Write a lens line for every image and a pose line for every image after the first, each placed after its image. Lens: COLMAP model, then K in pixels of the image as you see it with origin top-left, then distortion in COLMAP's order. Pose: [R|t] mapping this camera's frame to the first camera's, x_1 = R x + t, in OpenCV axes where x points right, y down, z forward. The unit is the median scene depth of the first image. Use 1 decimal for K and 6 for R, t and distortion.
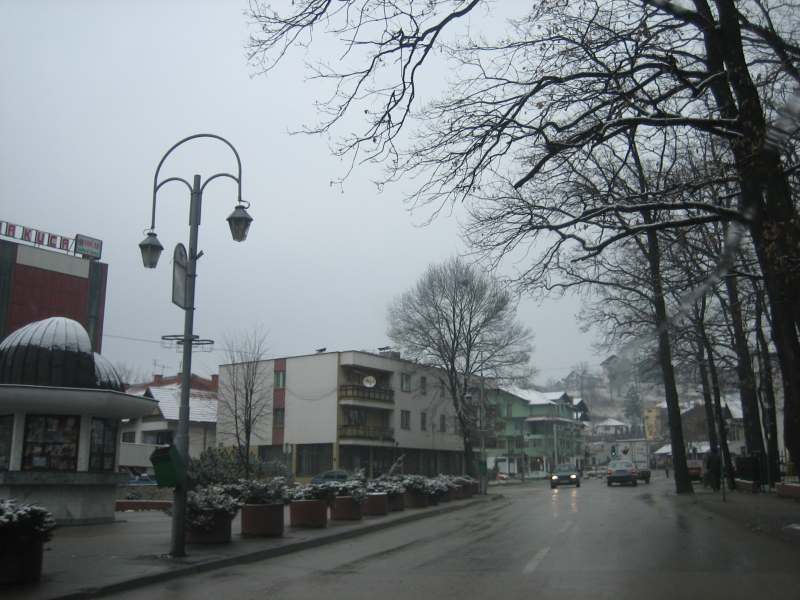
lens RADIAL K [[813.5, 0, 400.0], [0, 813.5, 300.5], [0, 0, 1]] dist [-0.007859, 0.000000]
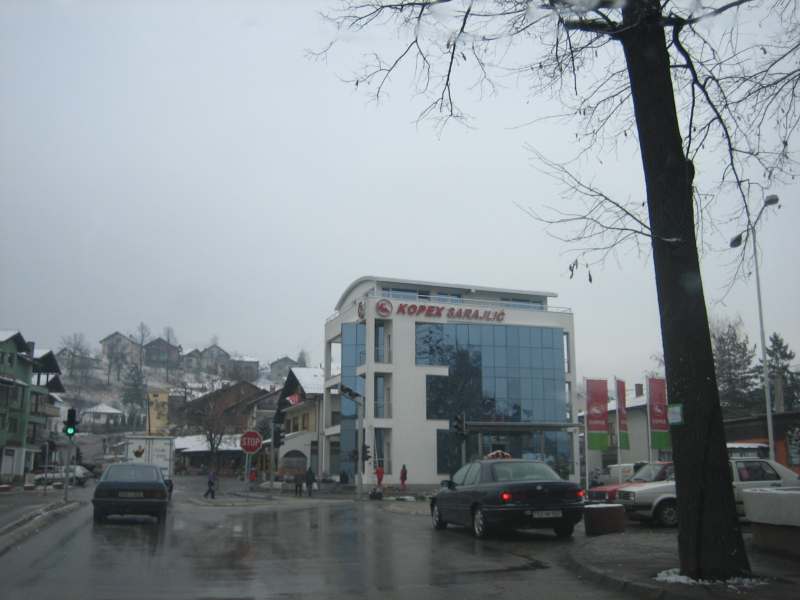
lens RADIAL K [[824.8, 0, 399.3], [0, 824.8, 299.9], [0, 0, 1]] dist [-0.010146, 0.000000]
pose [[0.830970, 0.112985, 0.544723, 0.050544], [-0.114481, 0.992932, -0.031311, 0.036239], [-0.544411, -0.036341, 0.838031, 0.176850]]
